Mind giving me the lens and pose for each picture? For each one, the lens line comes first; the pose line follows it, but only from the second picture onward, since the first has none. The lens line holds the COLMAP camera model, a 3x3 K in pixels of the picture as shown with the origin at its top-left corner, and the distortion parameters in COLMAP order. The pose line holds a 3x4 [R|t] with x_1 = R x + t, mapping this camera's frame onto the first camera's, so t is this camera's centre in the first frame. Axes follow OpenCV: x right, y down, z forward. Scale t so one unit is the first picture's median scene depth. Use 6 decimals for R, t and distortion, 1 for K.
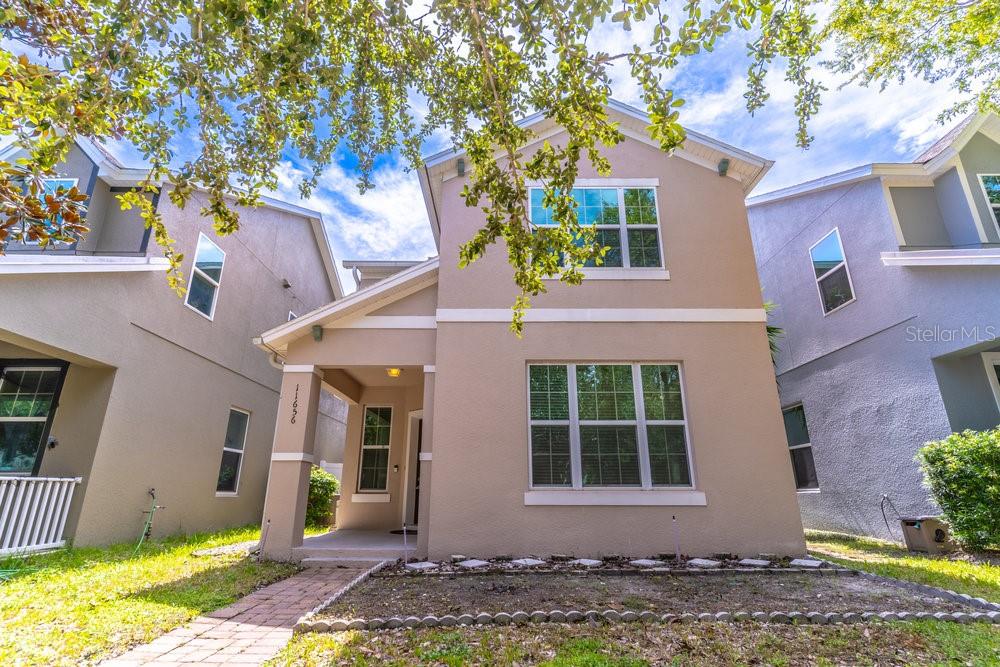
lens RADIAL K [[480.5, 0, 497.1], [0, 480.5, 337.9], [0, 0, 1]] dist [0.004237, -0.000183]
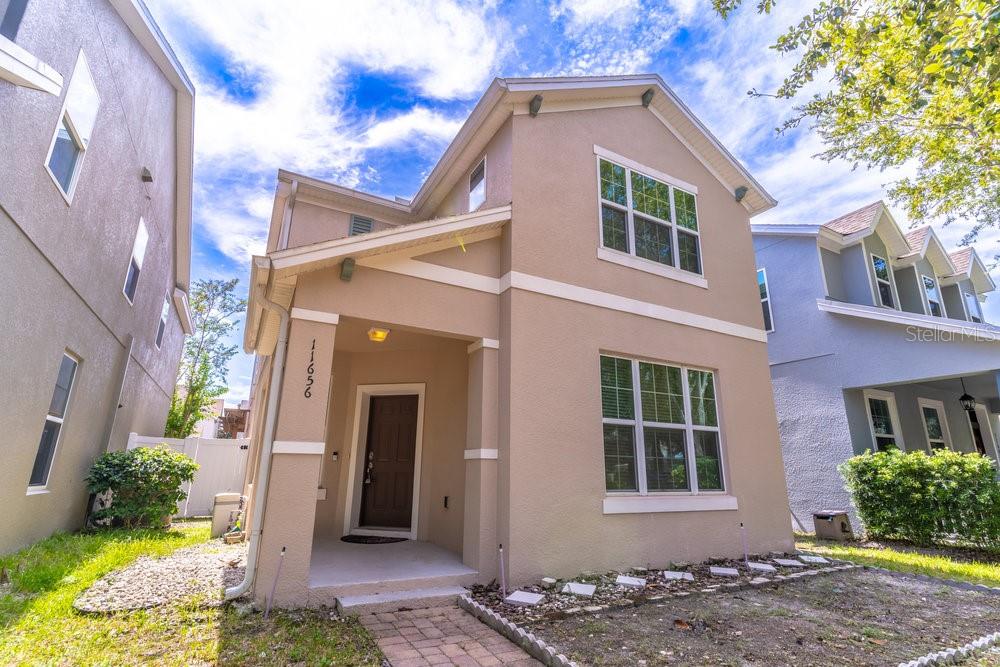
lens RADIAL K [[480.5, 0, 501.2], [0, 480.5, 333.0], [0, 0, 1]] dist [0.004237, -0.000183]
pose [[0.875080, 0.144957, 0.461760, -0.514626], [-0.164163, 0.986432, 0.001441, 0.045174], [-0.455286, -0.077065, 0.887004, 0.298978]]
